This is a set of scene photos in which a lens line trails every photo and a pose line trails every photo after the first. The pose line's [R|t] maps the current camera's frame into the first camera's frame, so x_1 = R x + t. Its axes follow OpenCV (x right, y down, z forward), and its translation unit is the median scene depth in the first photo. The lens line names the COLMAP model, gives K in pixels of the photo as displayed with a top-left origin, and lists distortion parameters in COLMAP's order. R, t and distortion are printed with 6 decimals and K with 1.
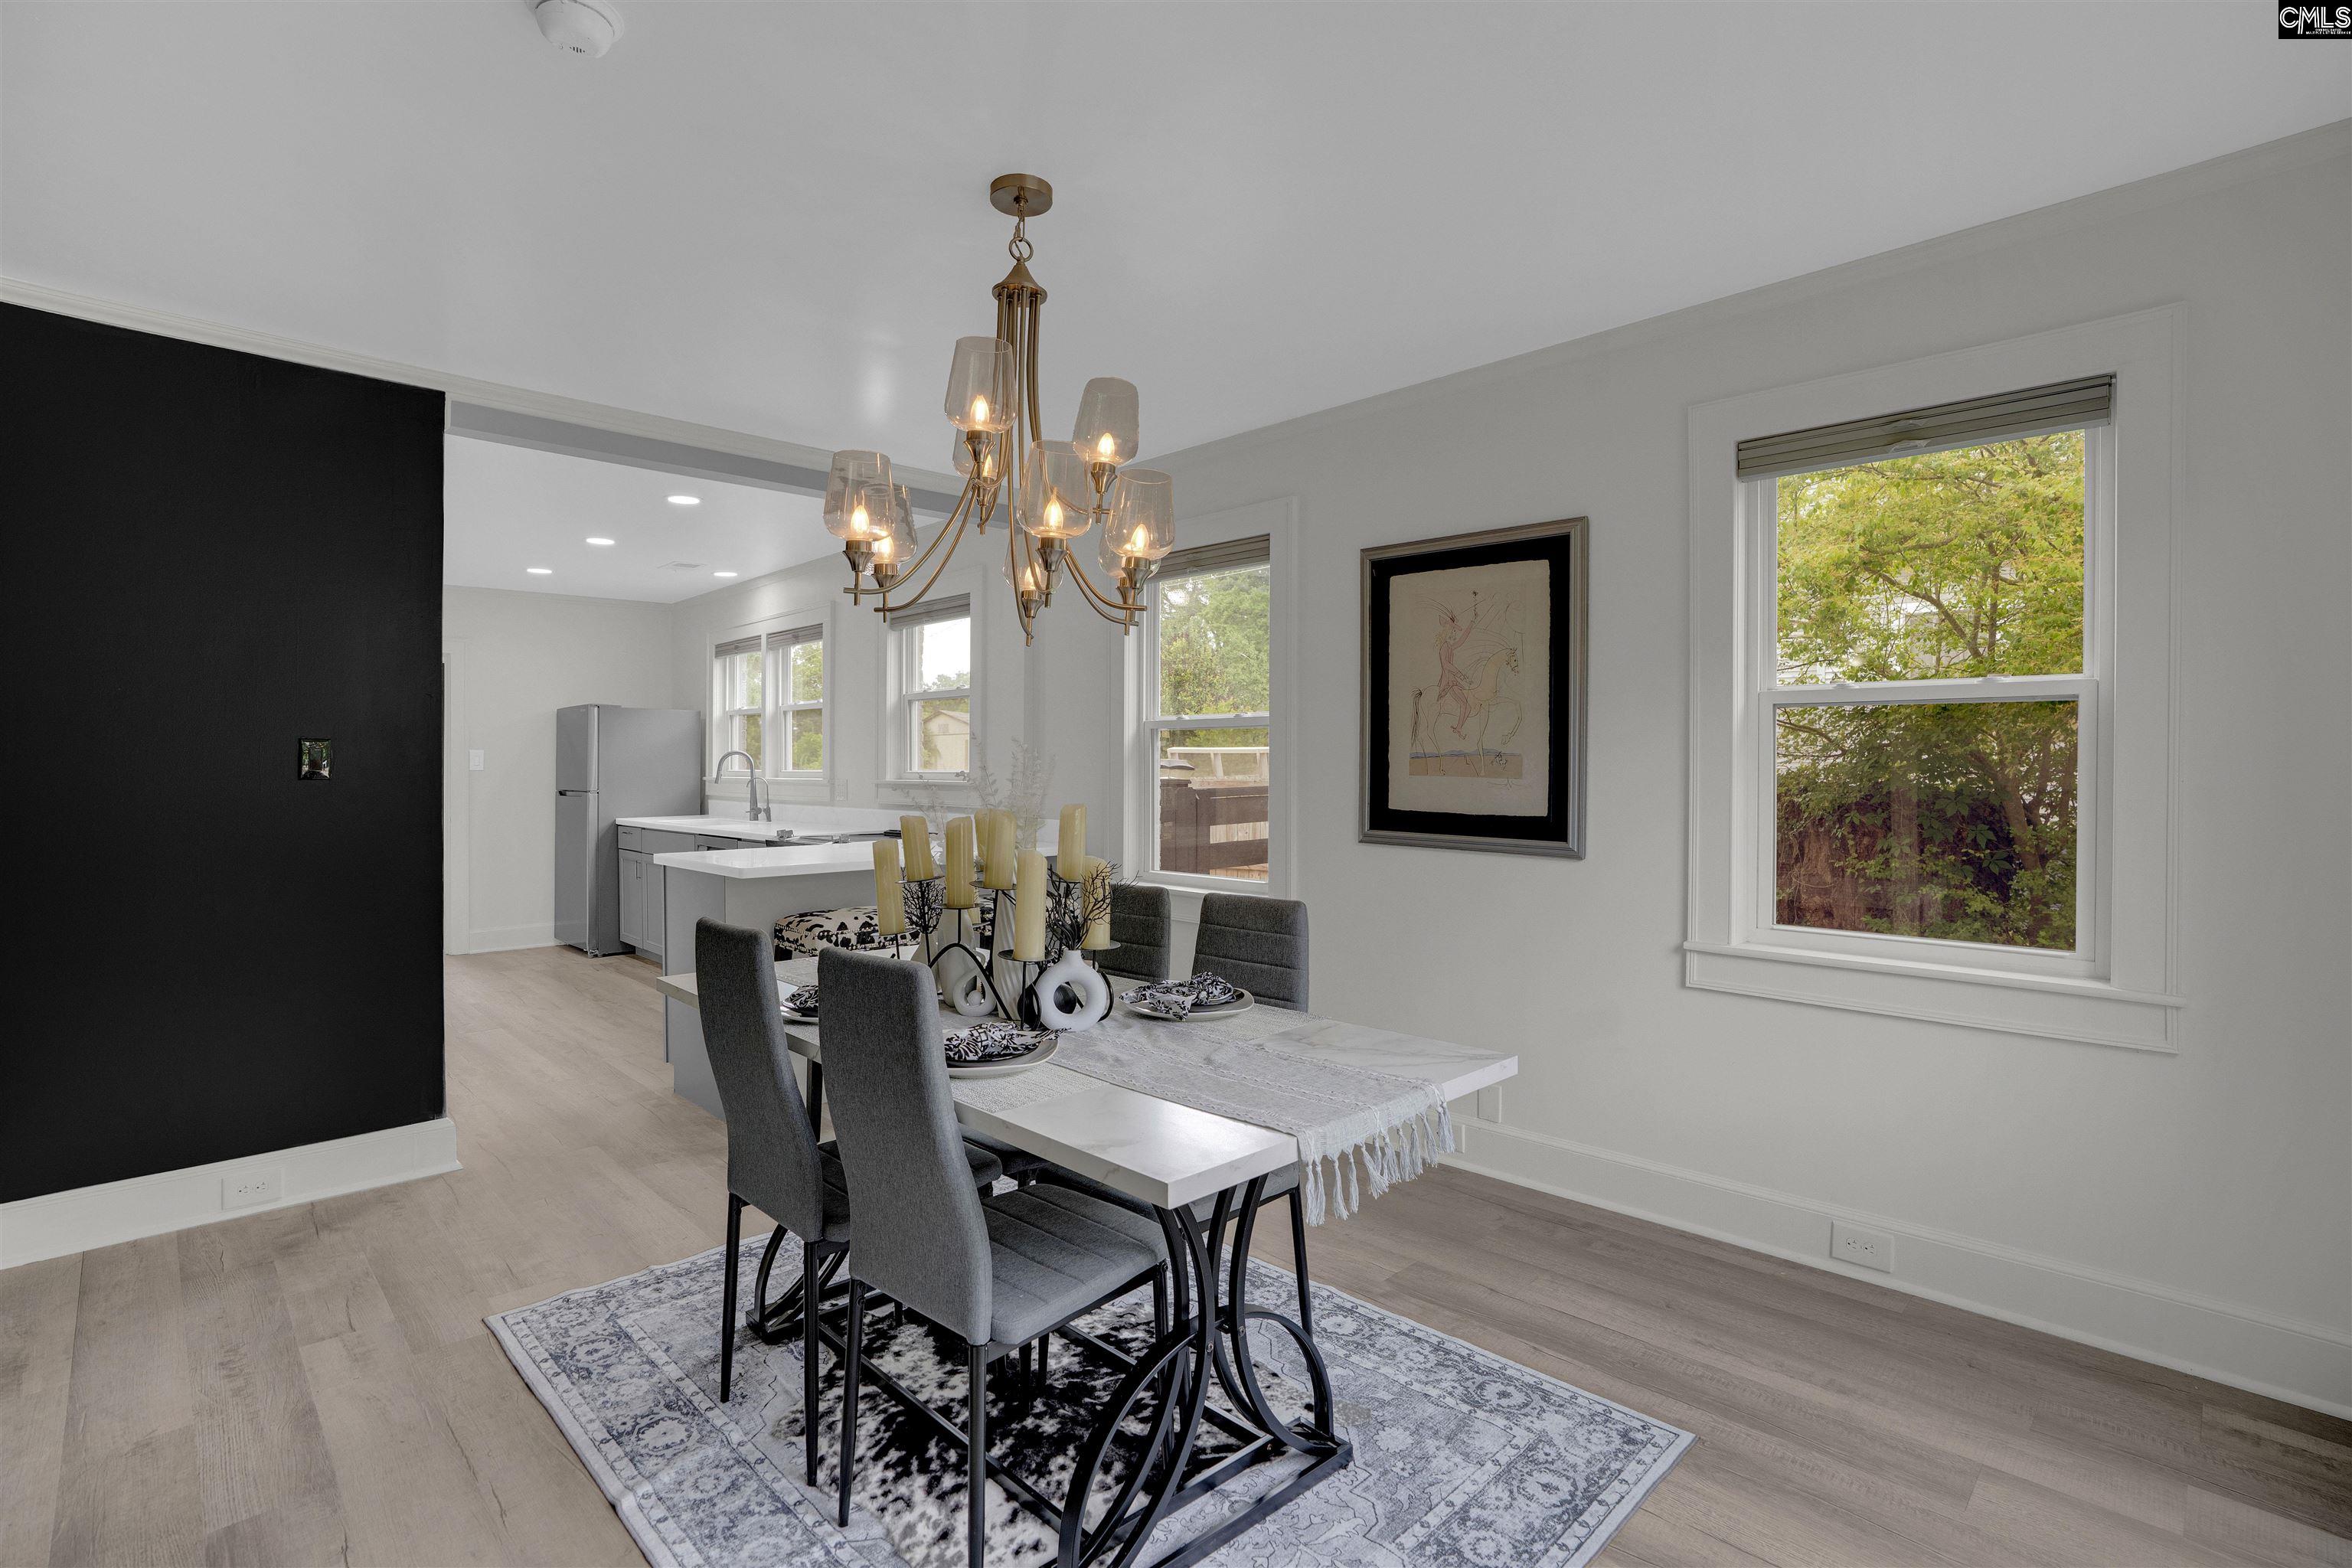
lens RADIAL K [[1103.6, 0, 1186.5], [0, 1103.6, 784.8], [0, 0, 1]] dist [-0.020763, 0.000507]
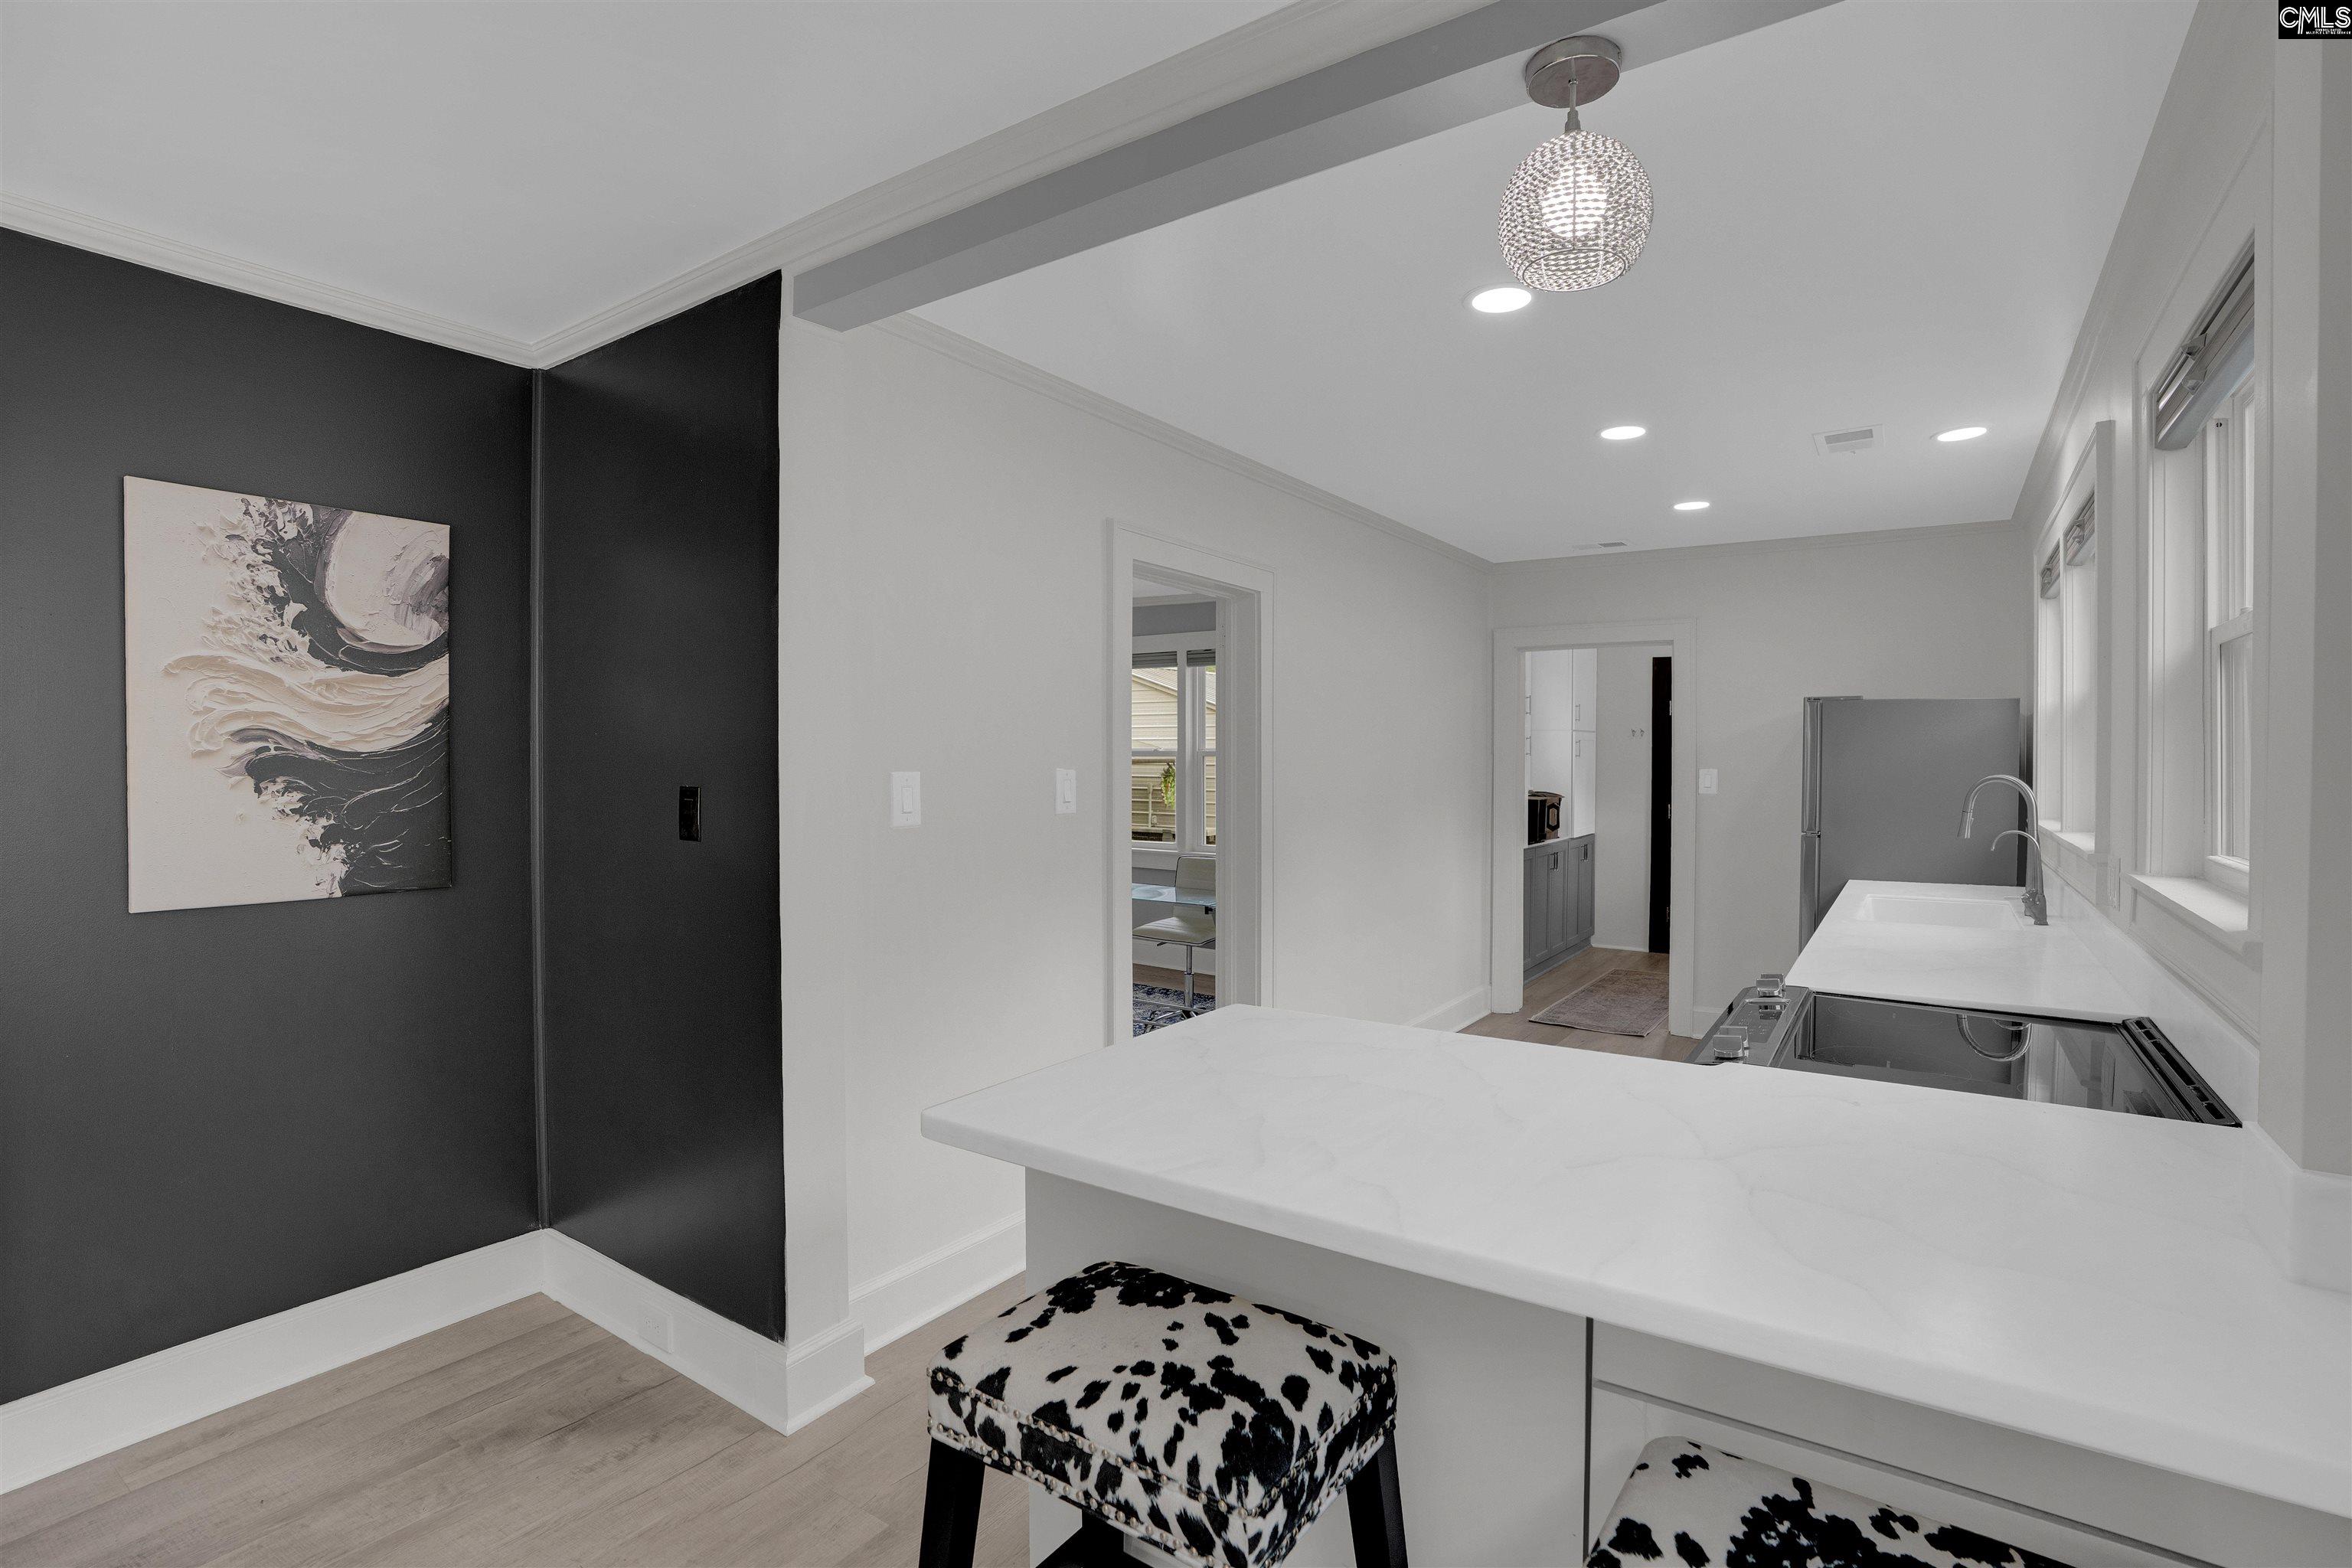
lens RADIAL K [[1104.2, 0, 1170.5], [0, 1104.2, 751.7], [0, 0, 1]] dist [-0.086299, 0.039448]
pose [[0.188352, 0.000554, -0.982101, 0.000884], [-0.026553, 0.999637, -0.004529, -0.028717], [0.981742, 0.026931, 0.188299, 0.531289]]
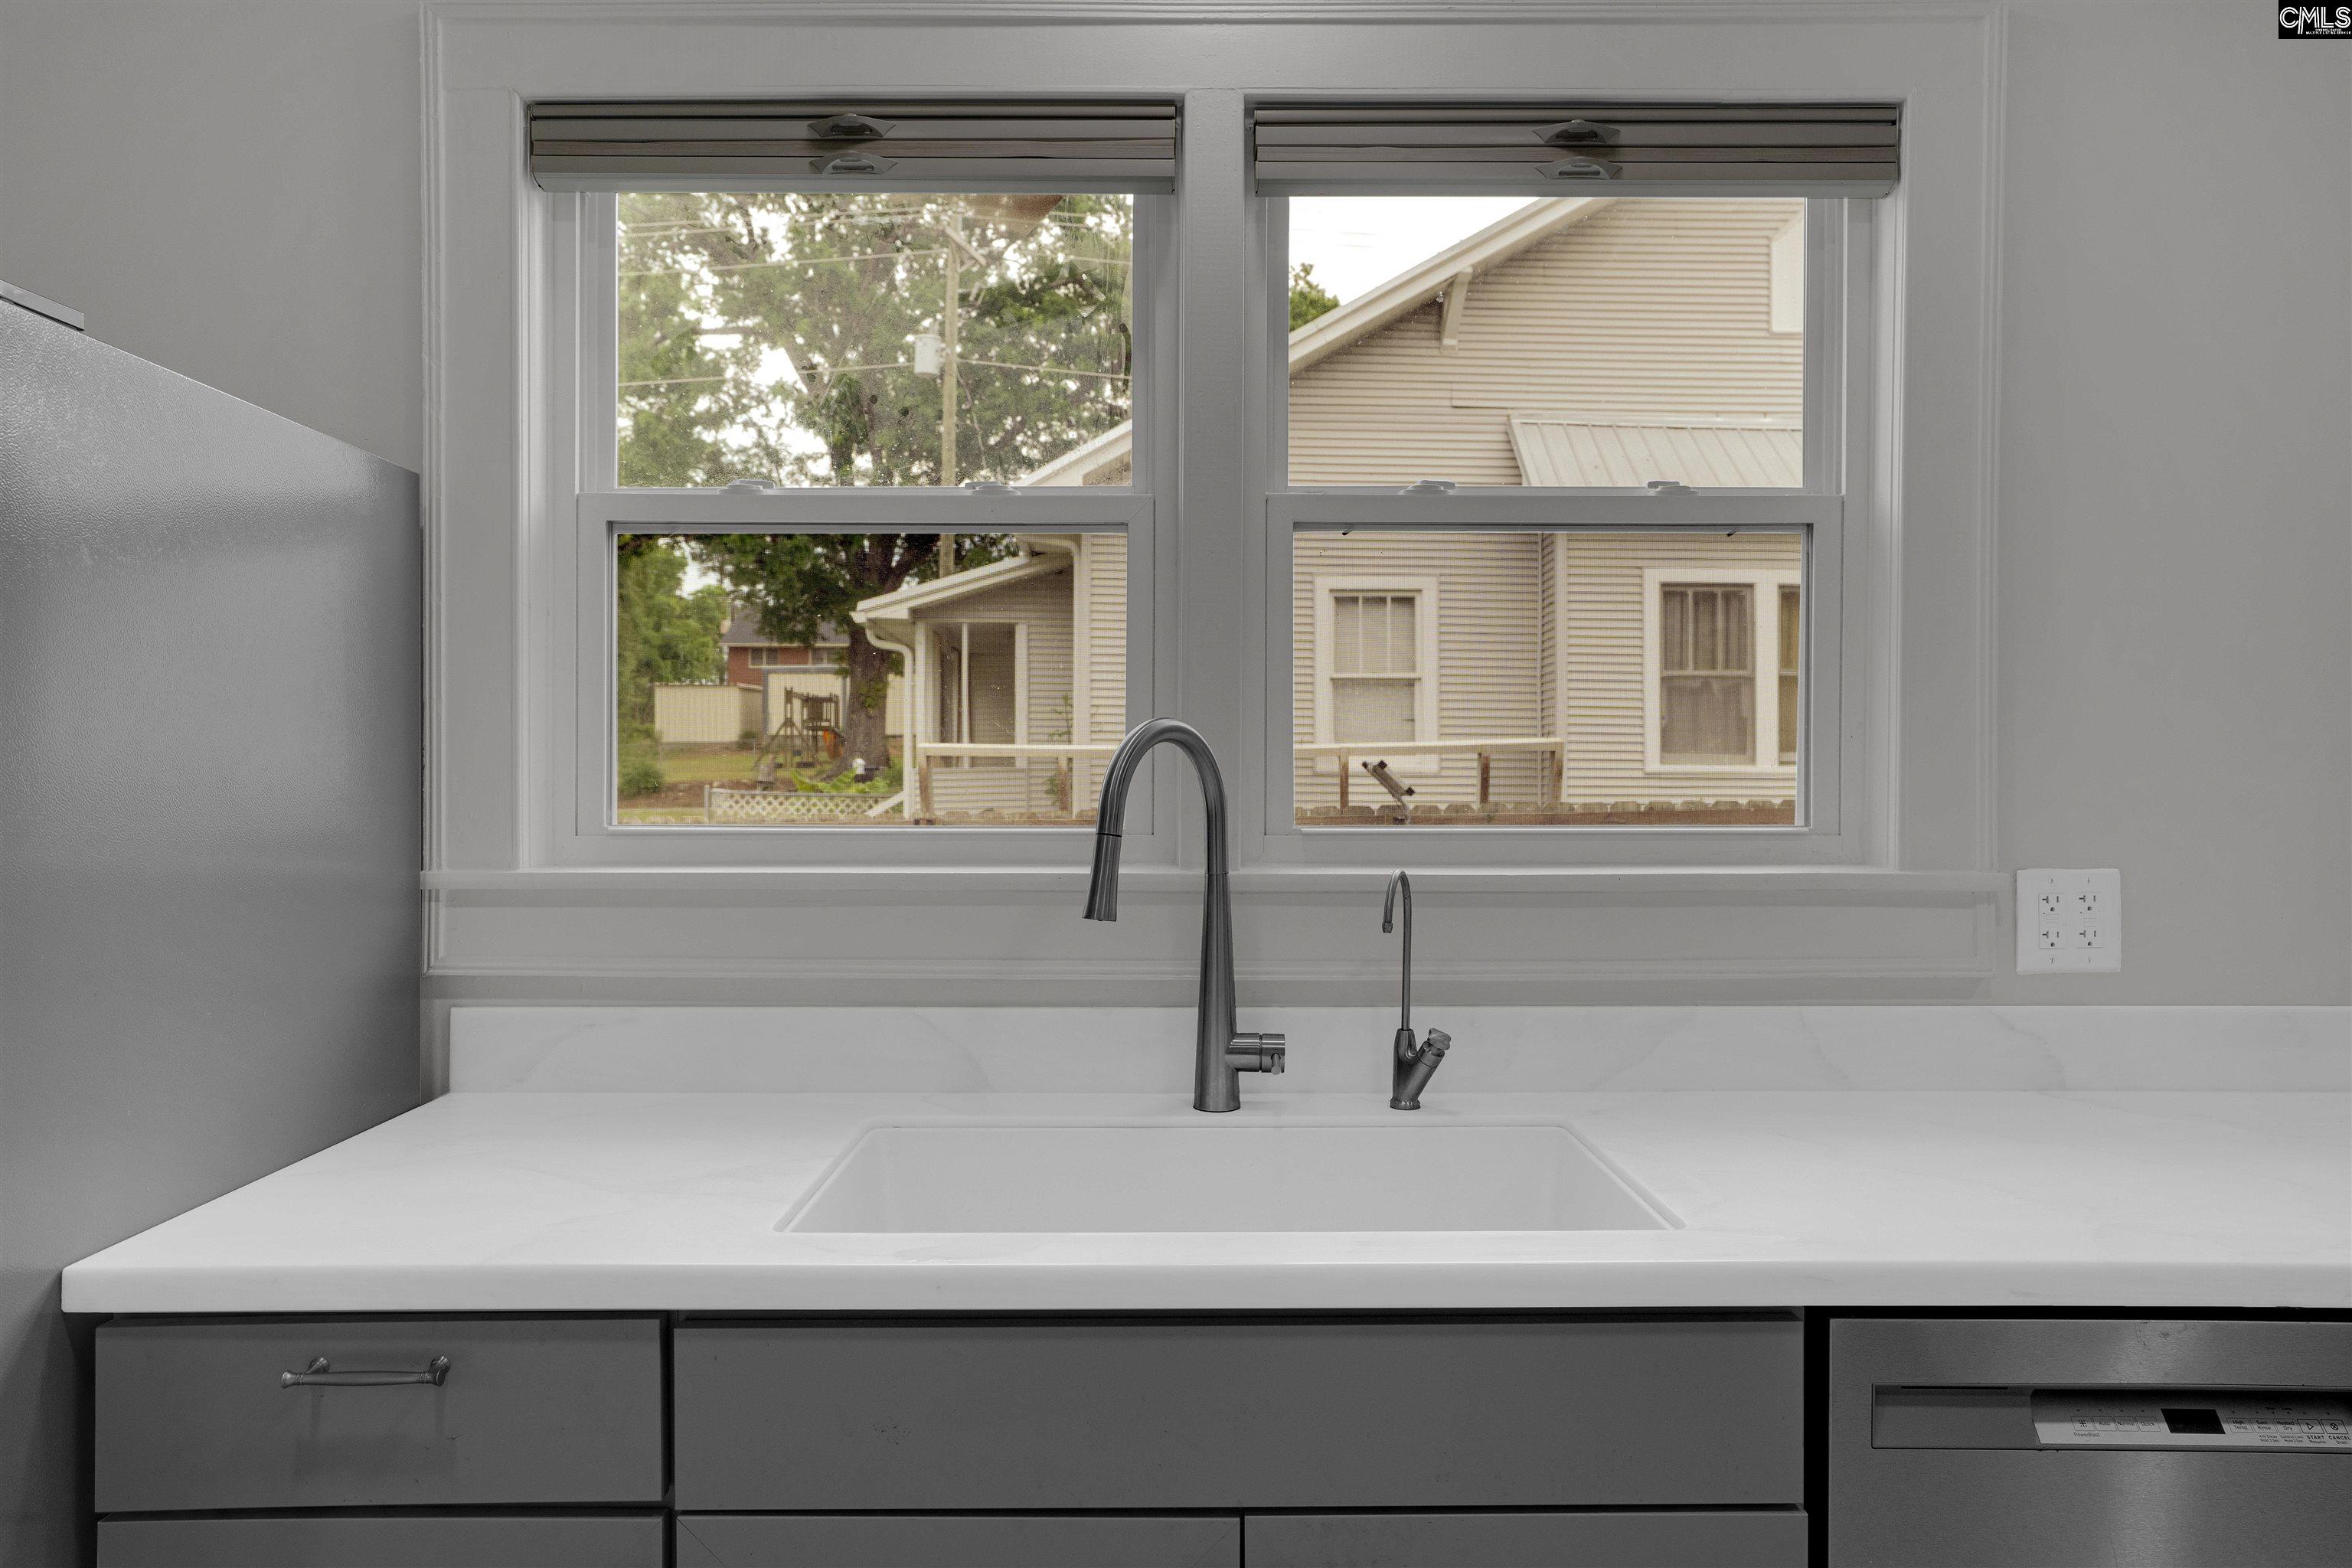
lens RADIAL K [[1536.3, 0, 1176.0], [0, 1536.3, 784.0], [0, 0, 1]] dist [0.000015, 0.002816]
pose [[0.686632, 0.001862, 0.727003, -0.573475], [0.009130, 0.999896, -0.011185, -0.017634], [-0.726948, 0.014318, 0.686544, 0.827347]]
